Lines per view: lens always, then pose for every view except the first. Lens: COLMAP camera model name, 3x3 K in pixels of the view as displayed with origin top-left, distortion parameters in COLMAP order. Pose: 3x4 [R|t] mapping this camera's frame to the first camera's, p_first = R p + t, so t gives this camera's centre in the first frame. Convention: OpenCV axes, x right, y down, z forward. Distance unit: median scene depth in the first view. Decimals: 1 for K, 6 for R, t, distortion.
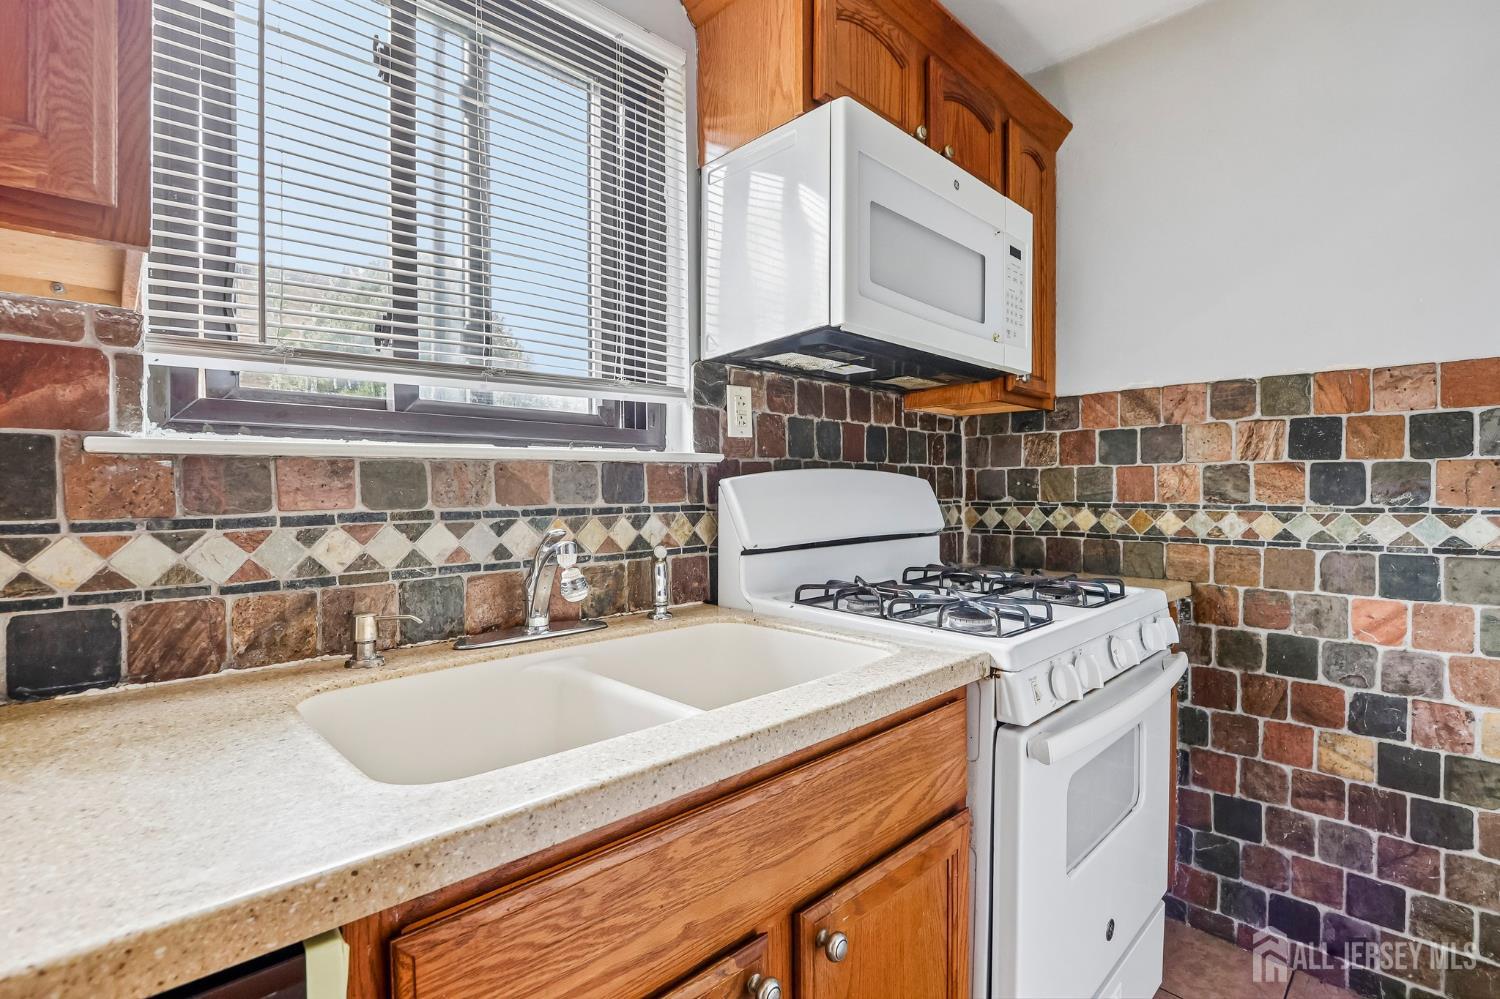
lens RADIAL K [[690.0, 0, 744.0], [0, 690.0, 500.6], [0, 0, 1]] dist [-0.016187, 0.001369]
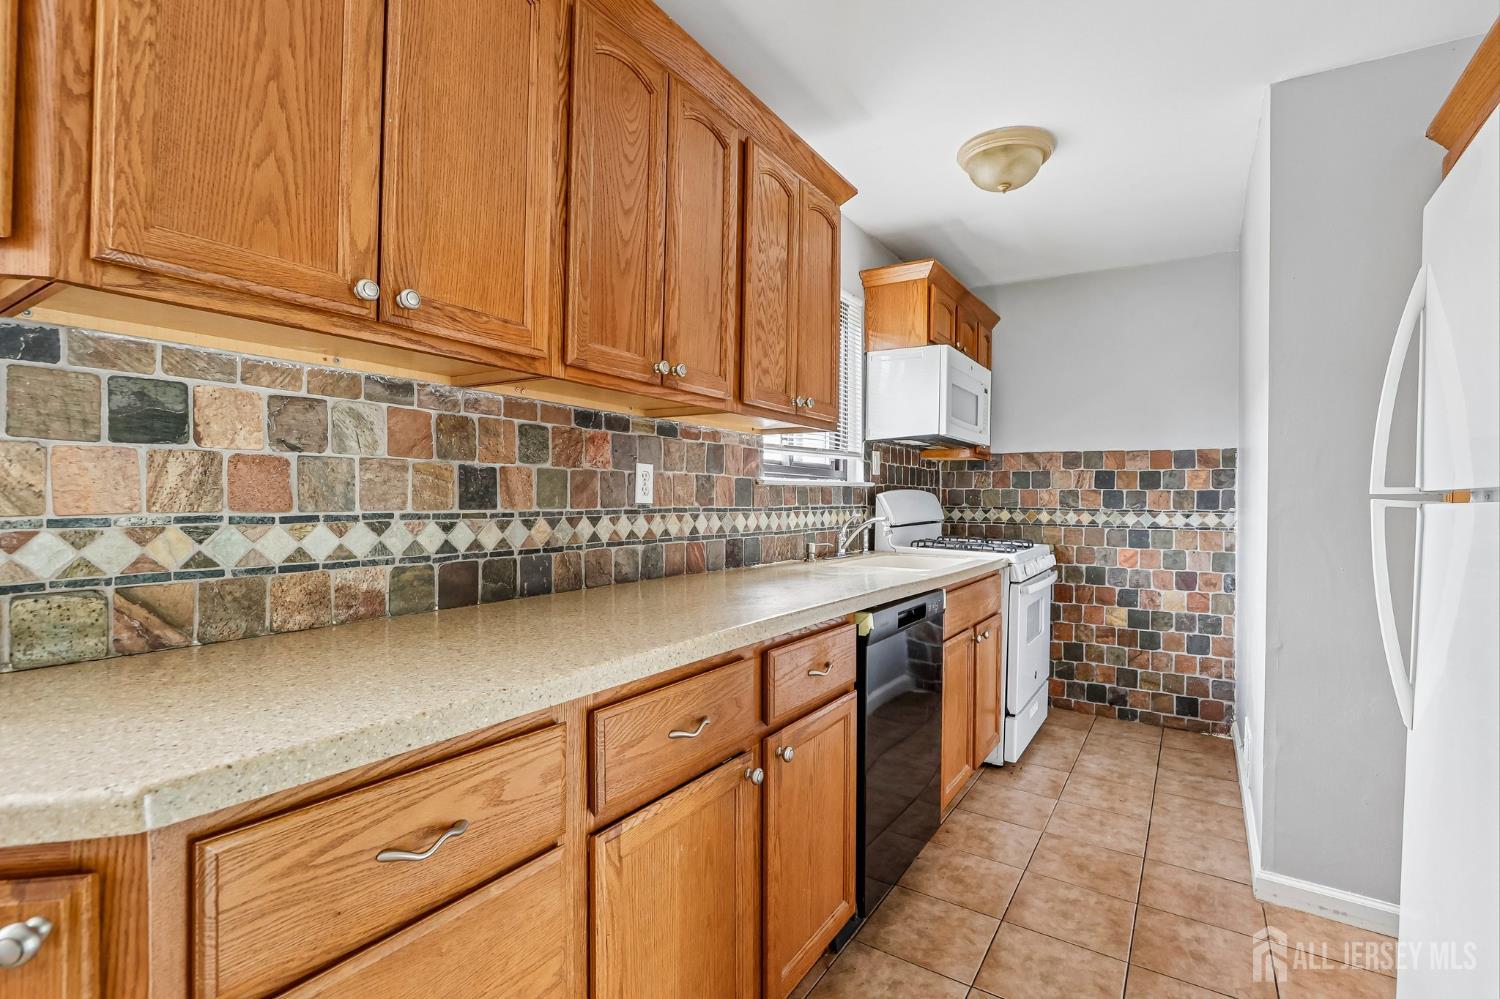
lens RADIAL K [[694.6, 0, 750.0], [0, 694.6, 499.5], [0, 0, 1]] dist [-0.011979, -0.000240]
pose [[0.972929, 0.012437, 0.230769, -0.881882], [-0.009868, 0.999876, -0.012283, 0.016493], [-0.230893, 0.009674, 0.972931, -1.014177]]
